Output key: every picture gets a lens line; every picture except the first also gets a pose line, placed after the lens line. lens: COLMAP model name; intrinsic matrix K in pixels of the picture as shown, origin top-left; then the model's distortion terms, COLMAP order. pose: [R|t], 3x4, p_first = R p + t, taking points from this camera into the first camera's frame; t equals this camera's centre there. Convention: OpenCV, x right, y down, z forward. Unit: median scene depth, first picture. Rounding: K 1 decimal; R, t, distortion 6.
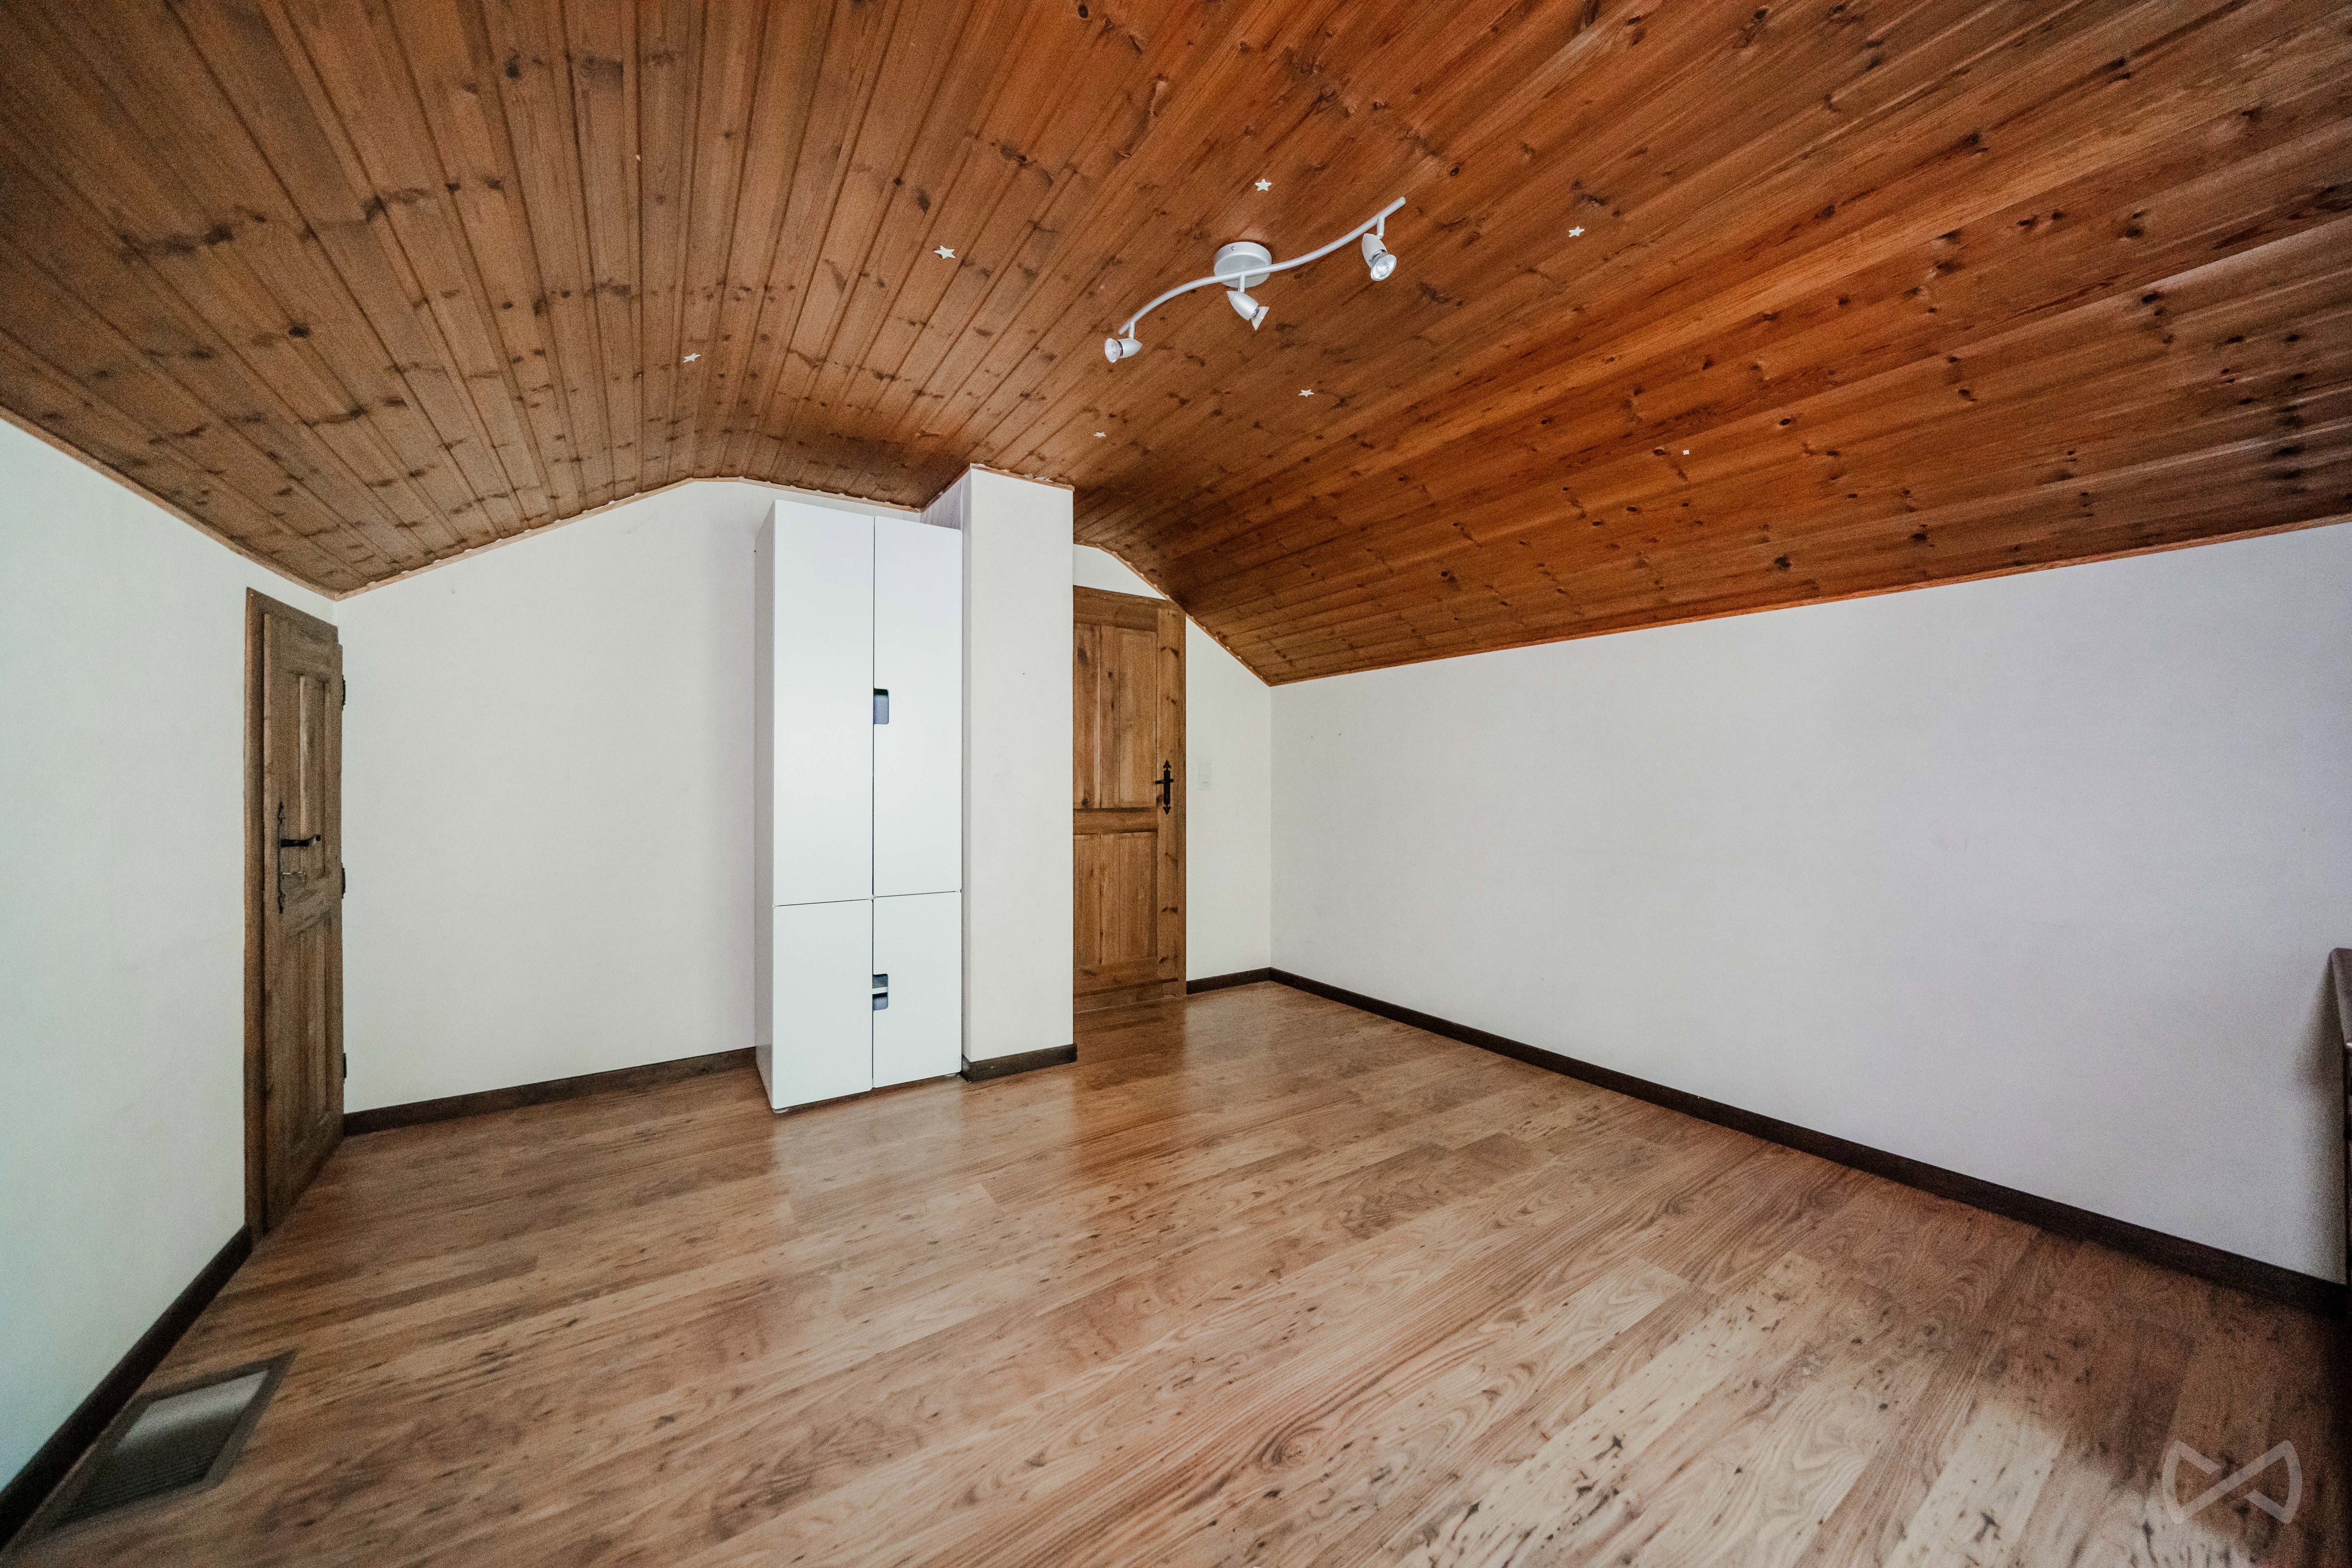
lens RADIAL K [[790.9, 0, 1176.8], [0, 790.9, 786.8], [0, 0, 1]] dist [-0.006021, 0.000196]
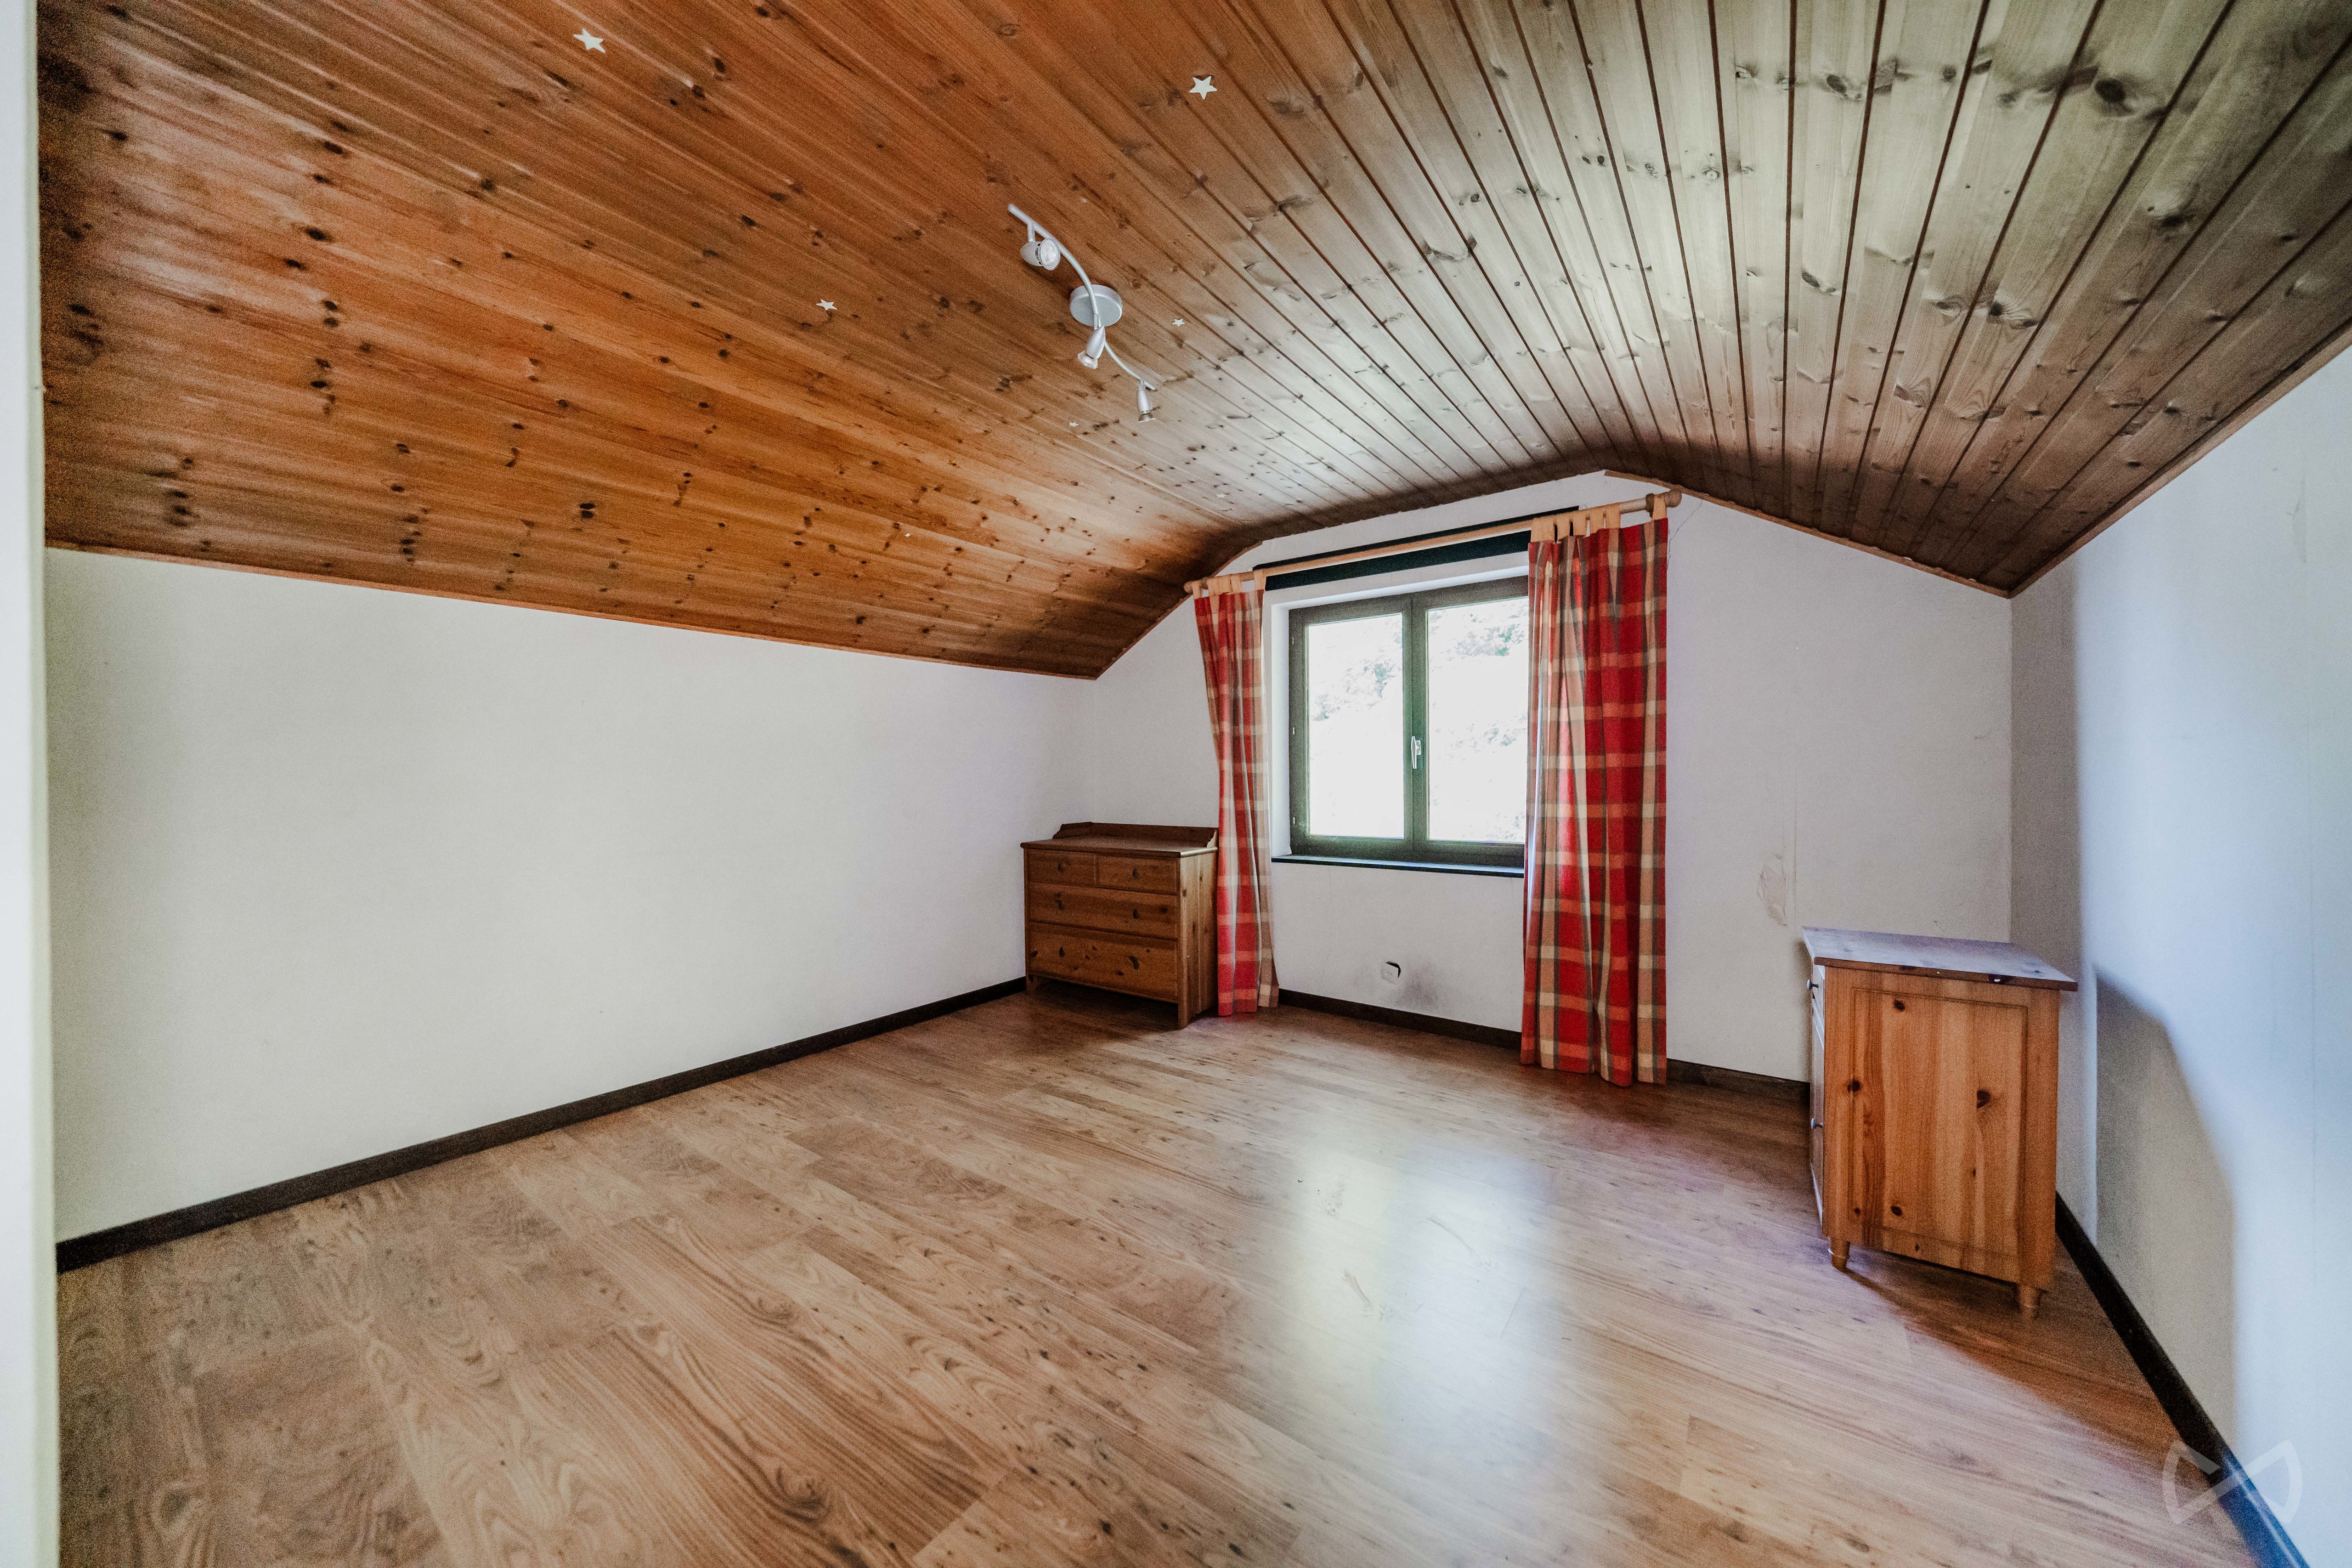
lens RADIAL K [[790.9, 0, 1183.2], [0, 790.9, 781.4], [0, 0, 1]] dist [-0.006021, 0.000196]
pose [[-0.340860, -0.004330, 0.940104, -0.808205], [0.013953, 0.999856, 0.009664, -0.005614], [-0.940011, 0.016411, -0.340750, 1.030596]]
